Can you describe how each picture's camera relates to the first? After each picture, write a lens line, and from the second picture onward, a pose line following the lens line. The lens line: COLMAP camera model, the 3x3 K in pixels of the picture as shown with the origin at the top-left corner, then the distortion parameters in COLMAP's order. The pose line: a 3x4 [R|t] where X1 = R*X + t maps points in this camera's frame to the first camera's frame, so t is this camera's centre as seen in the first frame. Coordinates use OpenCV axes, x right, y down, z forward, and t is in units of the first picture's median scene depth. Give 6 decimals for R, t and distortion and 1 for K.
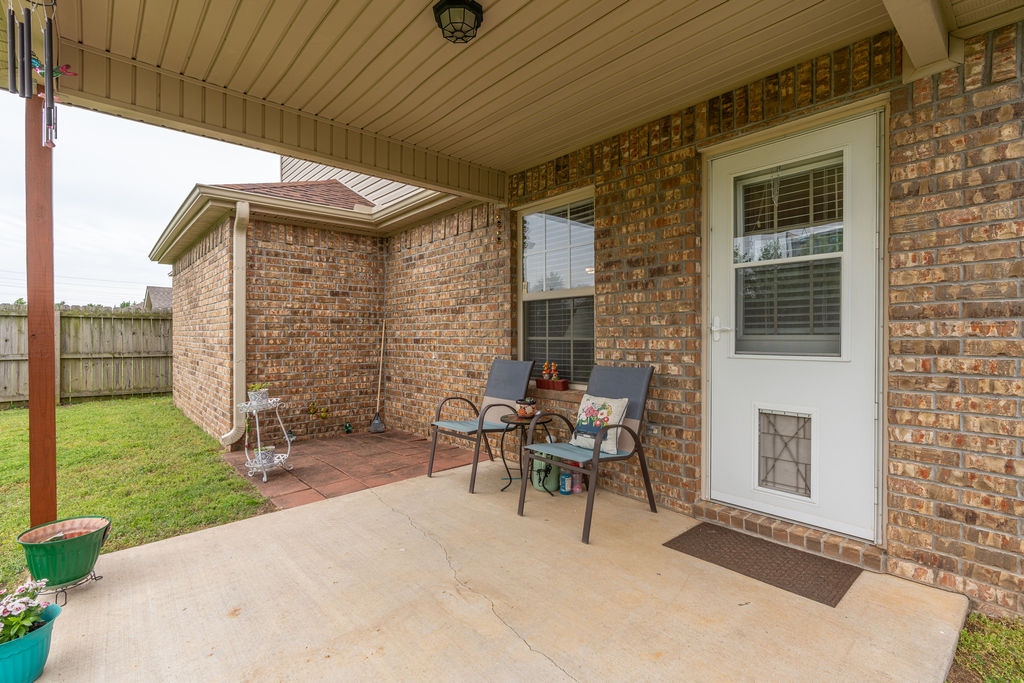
lens RADIAL K [[471.2, 0, 509.6], [0, 471.2, 340.8], [0, 0, 1]] dist [-0.002653, -0.000409]
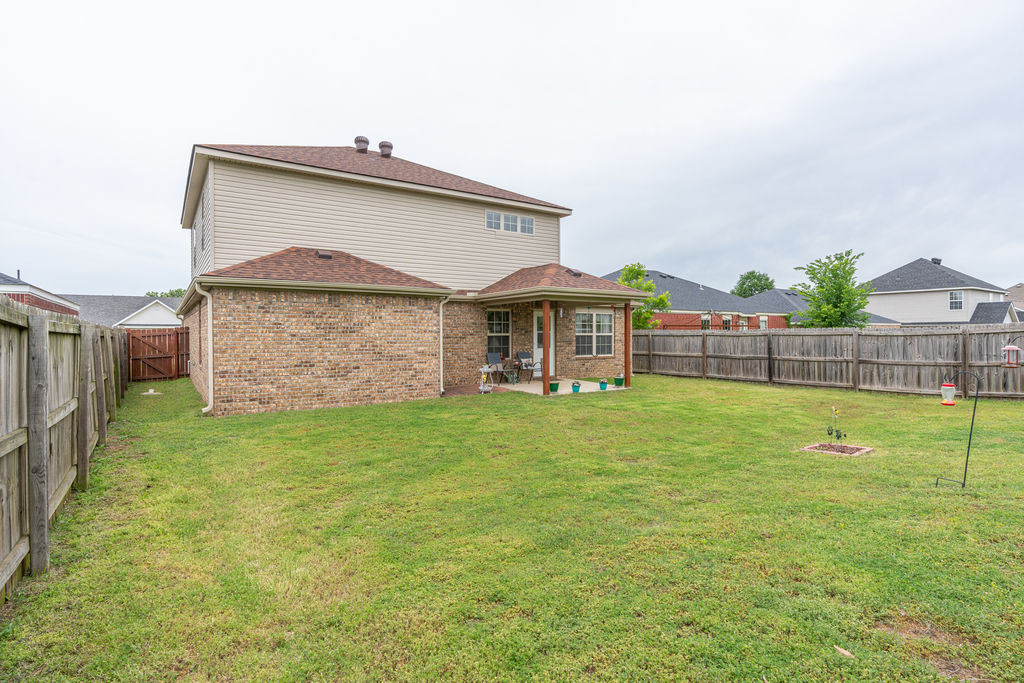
lens RADIAL K [[515.9, 0, 513.1], [0, 515.9, 342.9], [0, 0, 1]] dist [-0.003392, -0.000124]
pose [[0.126404, -0.018348, 0.991809, -5.071374], [0.014273, 0.999759, 0.016676, -0.128965], [-0.991876, 0.012048, 0.126636, 0.489499]]
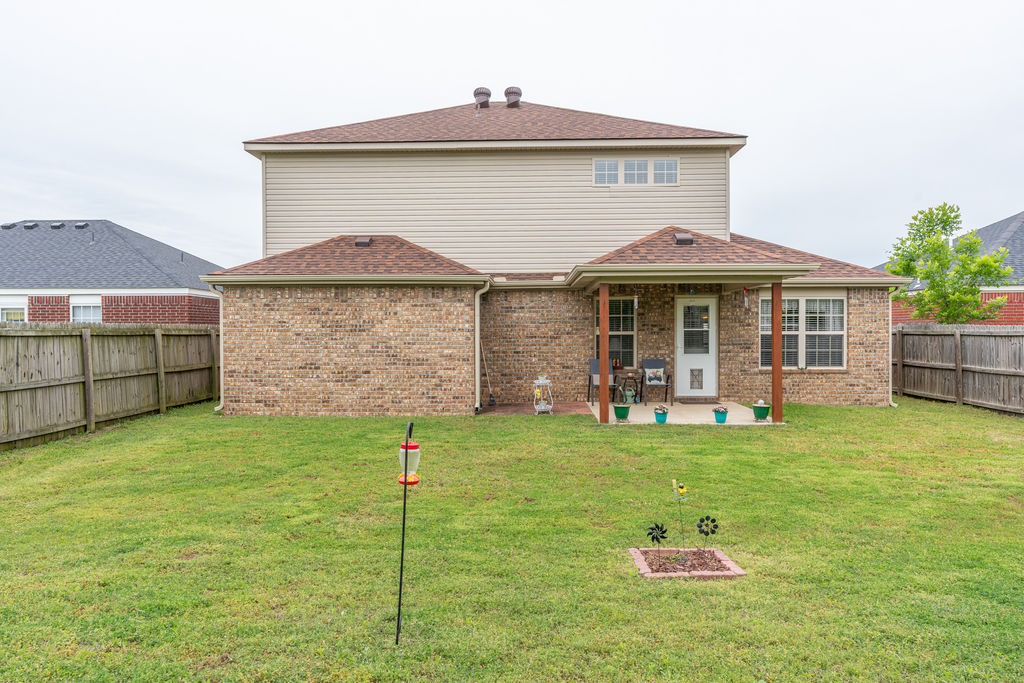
lens RADIAL K [[709.6, 0, 510.1], [0, 709.6, 336.2], [0, 0, 1]] dist [-0.001821, 0.001146]
pose [[0.684843, -0.010104, 0.728621, -4.086363], [0.011128, 0.999932, 0.003407, -0.131901], [-0.728606, 0.005775, 0.684909, -1.630650]]
